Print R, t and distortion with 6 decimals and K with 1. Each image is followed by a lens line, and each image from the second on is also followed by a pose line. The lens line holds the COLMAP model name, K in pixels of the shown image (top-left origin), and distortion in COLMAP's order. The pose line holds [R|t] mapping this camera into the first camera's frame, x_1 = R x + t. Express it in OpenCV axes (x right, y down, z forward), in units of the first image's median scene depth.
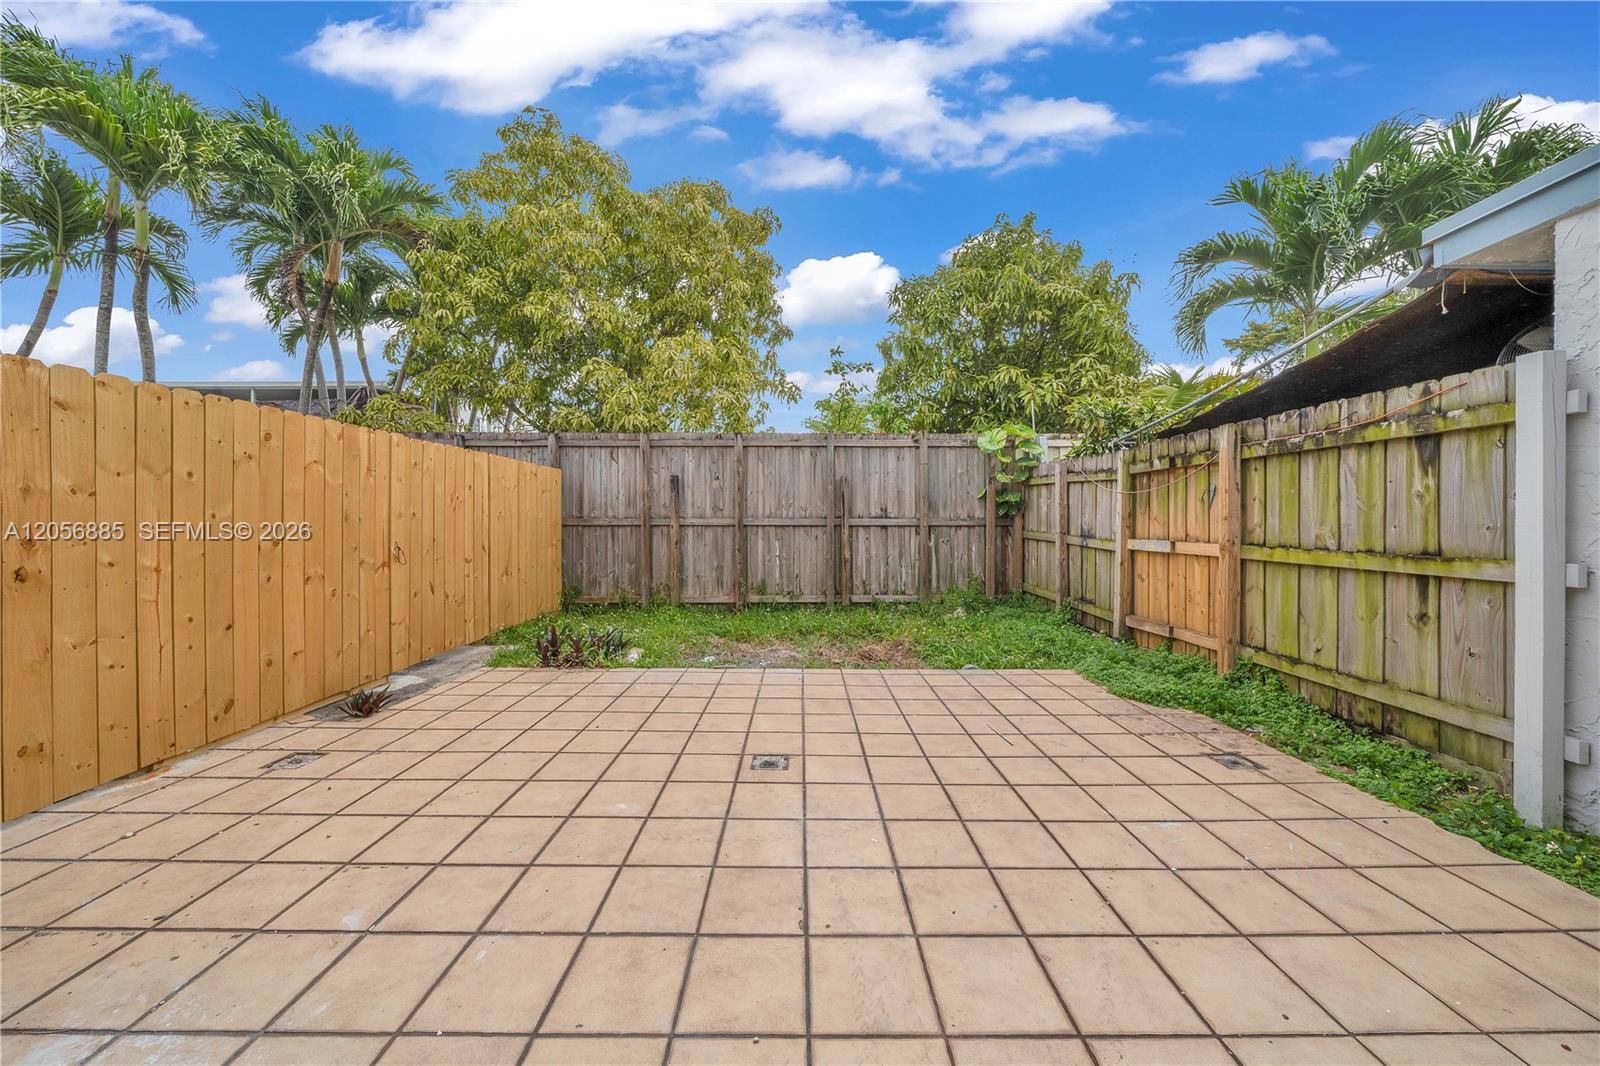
lens RADIAL K [[560.1, 0, 804.5], [0, 560.1, 520.7], [0, 0, 1]] dist [-0.002655, -0.000493]
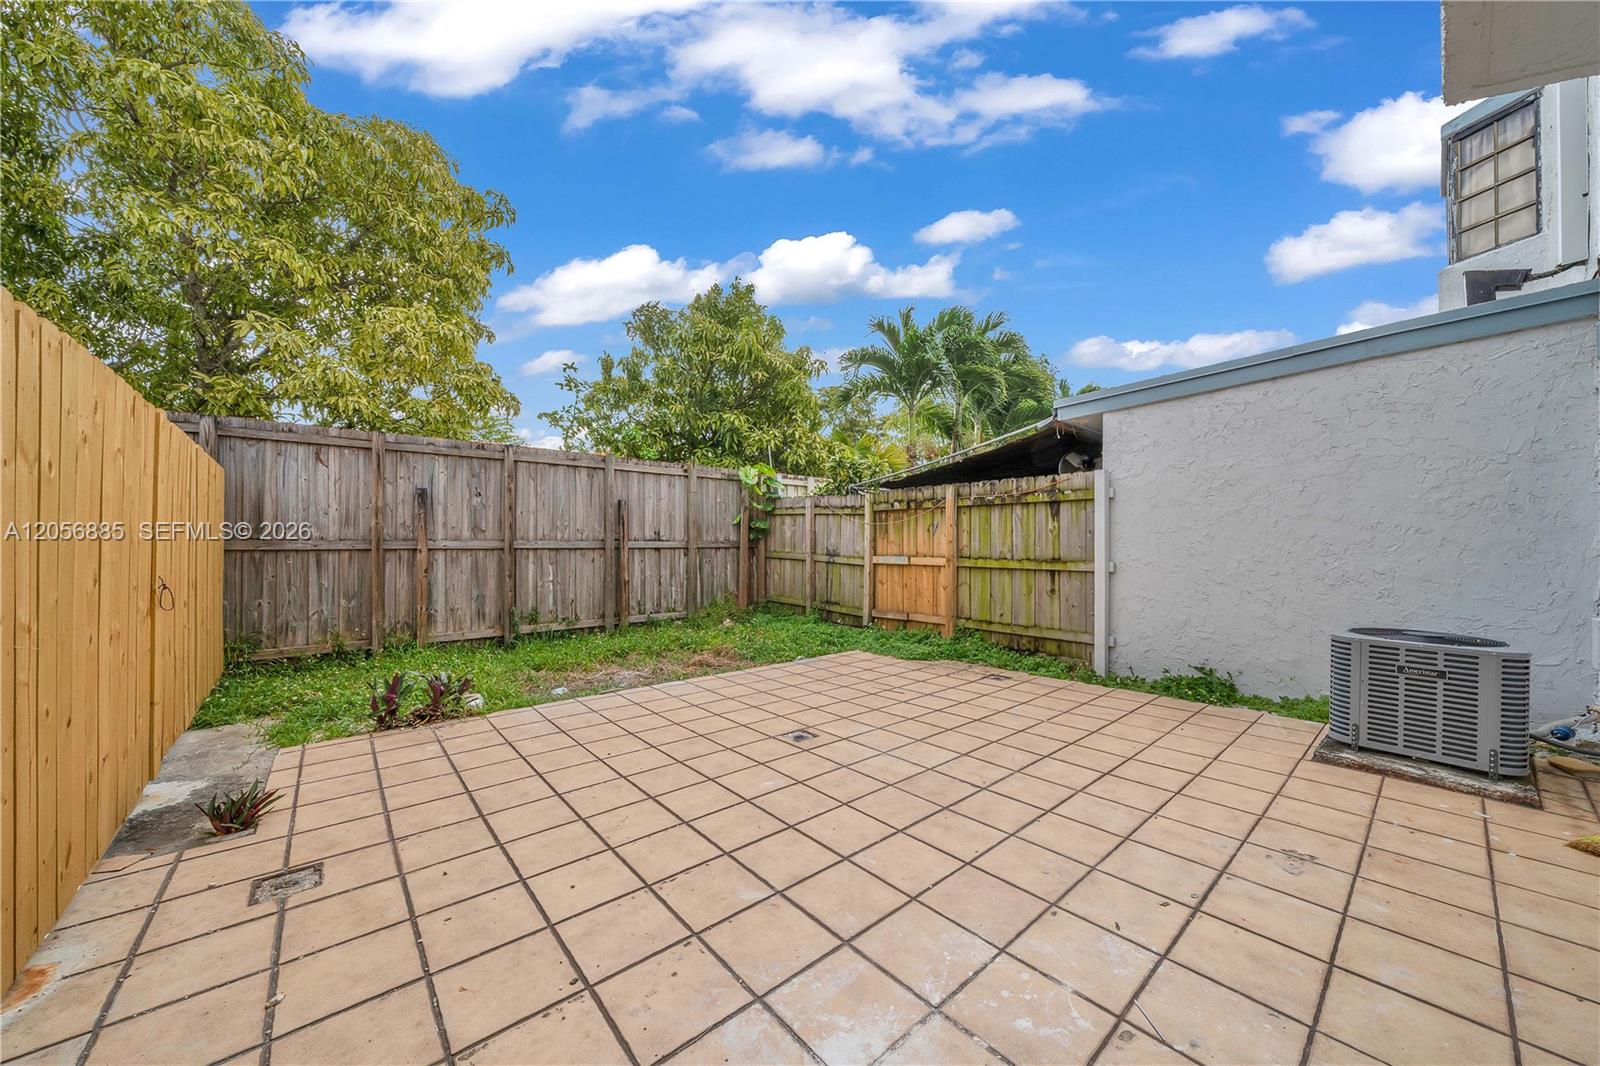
lens RADIAL K [[560.1, 0, 806.4], [0, 560.1, 538.0], [0, 0, 1]] dist [-0.002655, -0.000493]
pose [[0.760081, 0.005514, 0.649805, -0.708091], [0.000443, 0.999959, -0.009004, -0.000809], [-0.649828, 0.007132, 0.760048, 0.026135]]
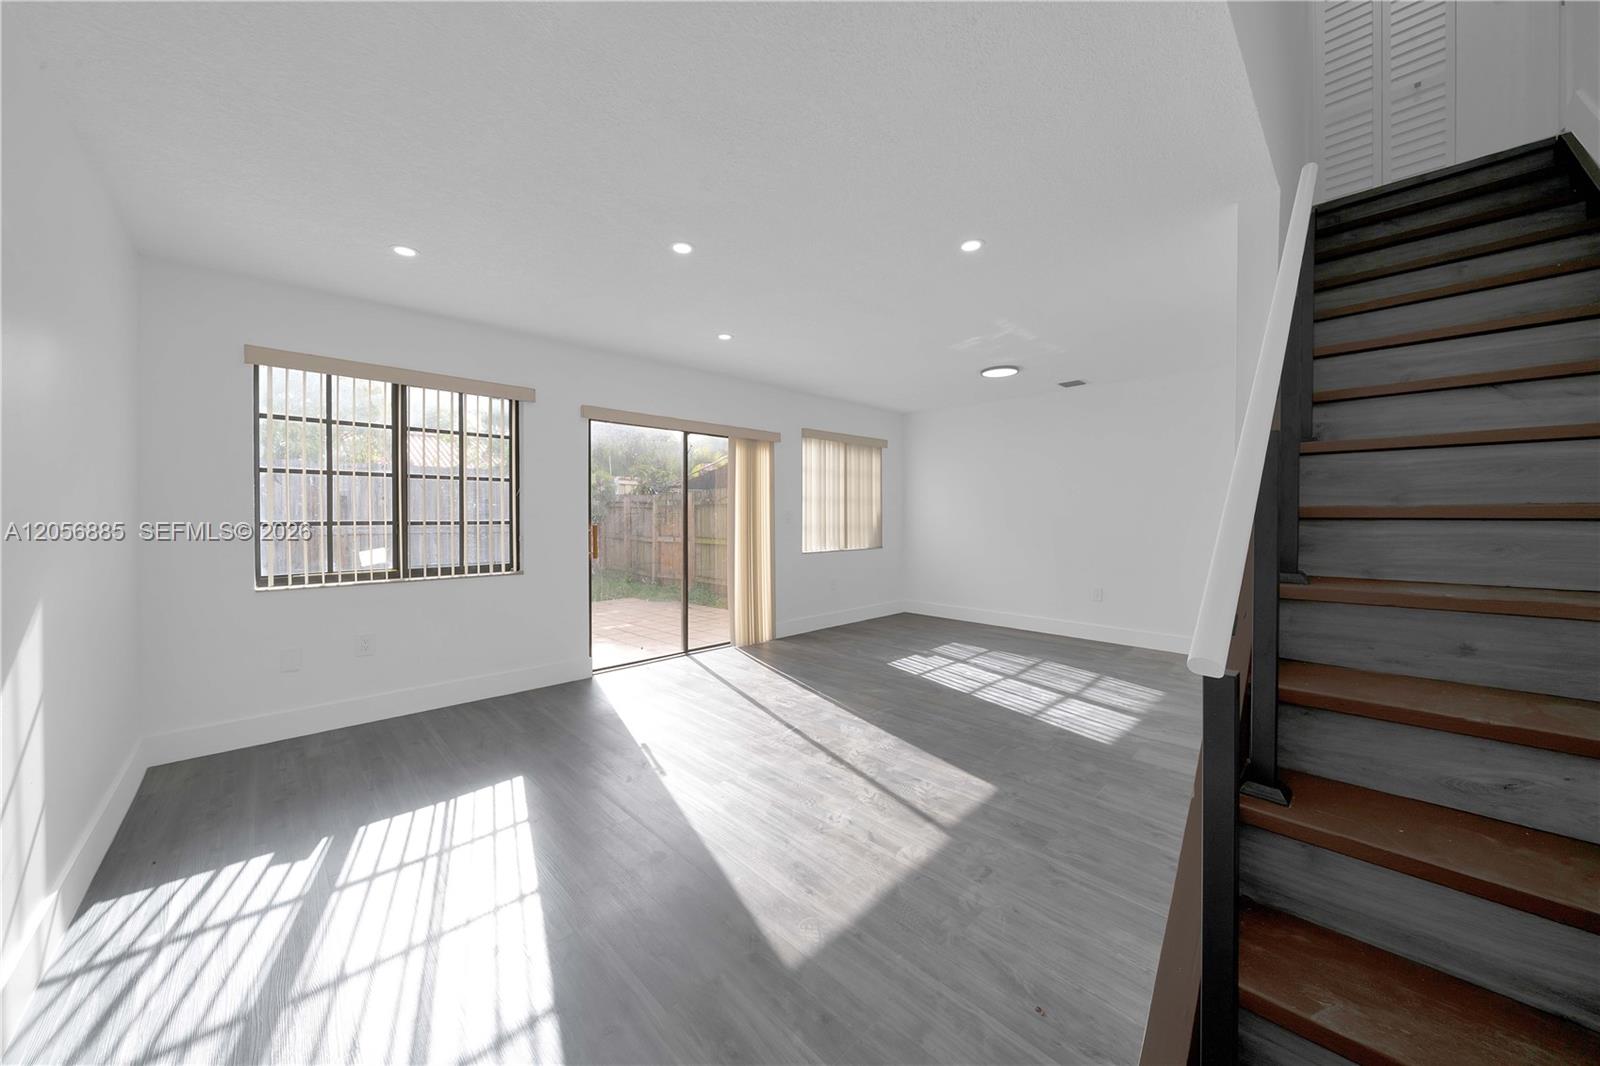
lens RADIAL K [[547.6, 0, 810.8], [0, 547.6, 518.6], [0, 0, 1]] dist [-0.005812, -0.000151]
pose [[0.718185, -0.002582, 0.695848, -0.675711], [0.004250, 0.999991, -0.000676, -0.048145], [-0.695840, 0.003443, 0.718189, -1.342299]]
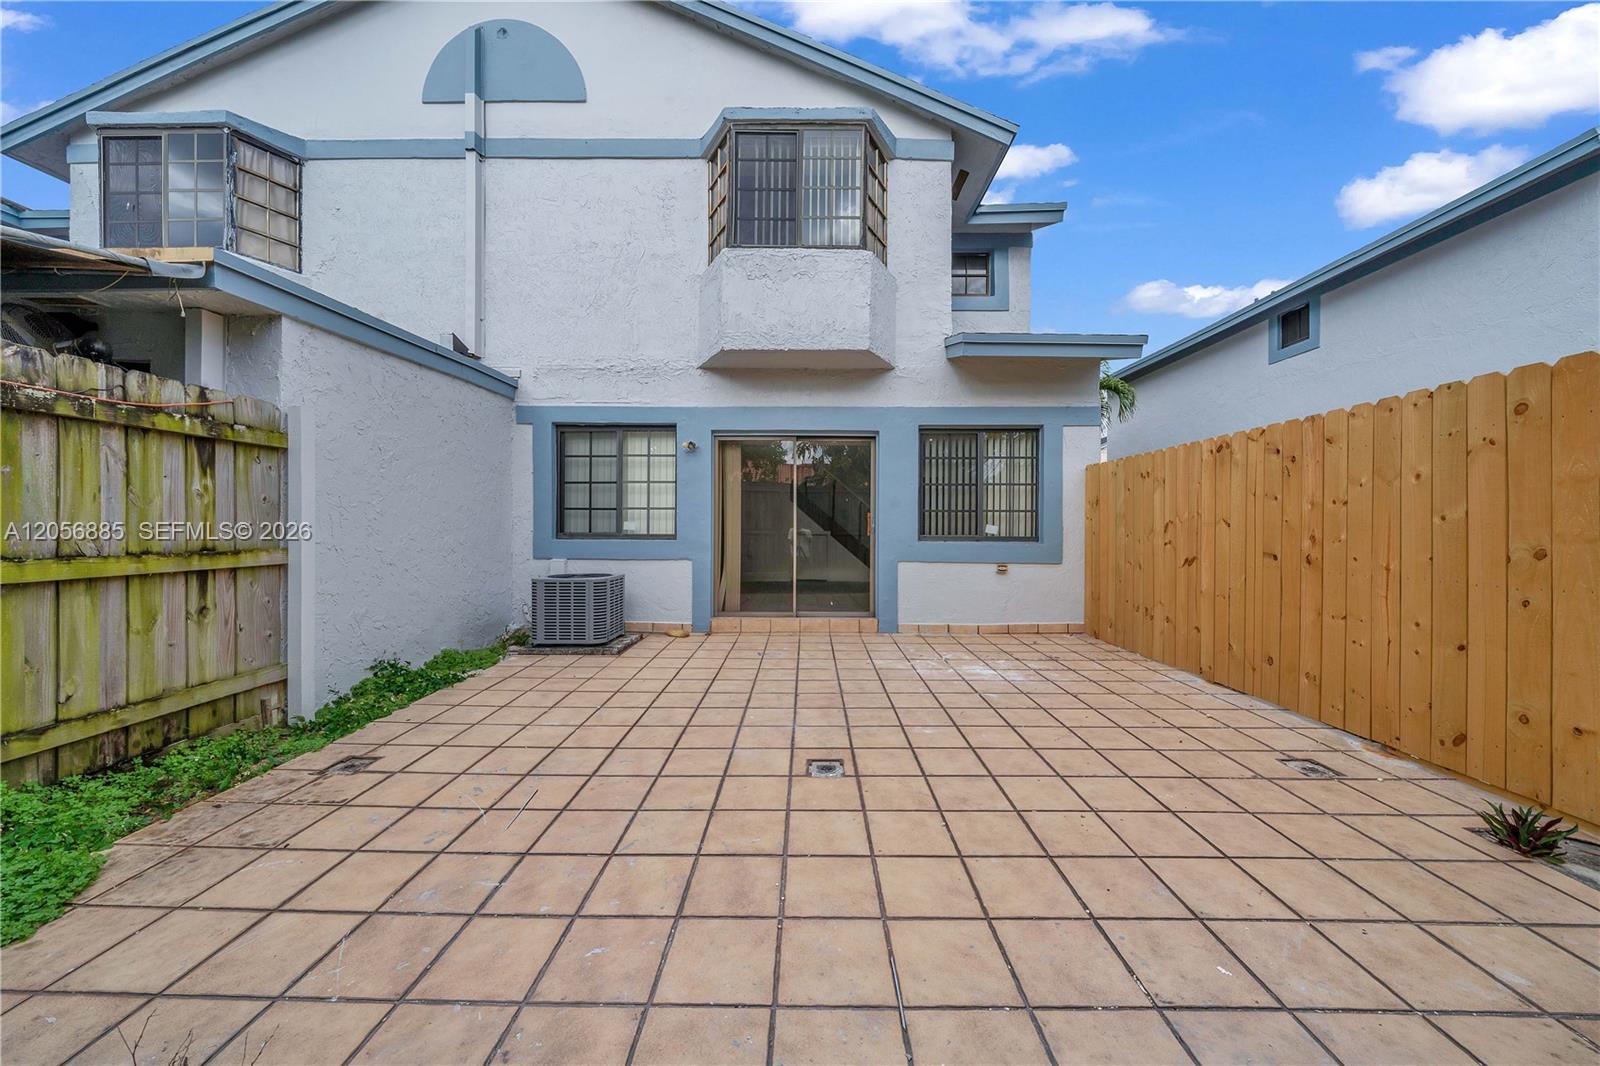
lens RADIAL K [[560.1, 0, 806.9], [0, 560.1, 535.6], [0, 0, 1]] dist [-0.002655, -0.000493]
pose [[-0.999903, -0.004206, 0.013294, -0.033111], [-0.003979, 0.999847, 0.017042, 0.007475], [-0.013363, 0.016987, -0.999766, 1.607410]]
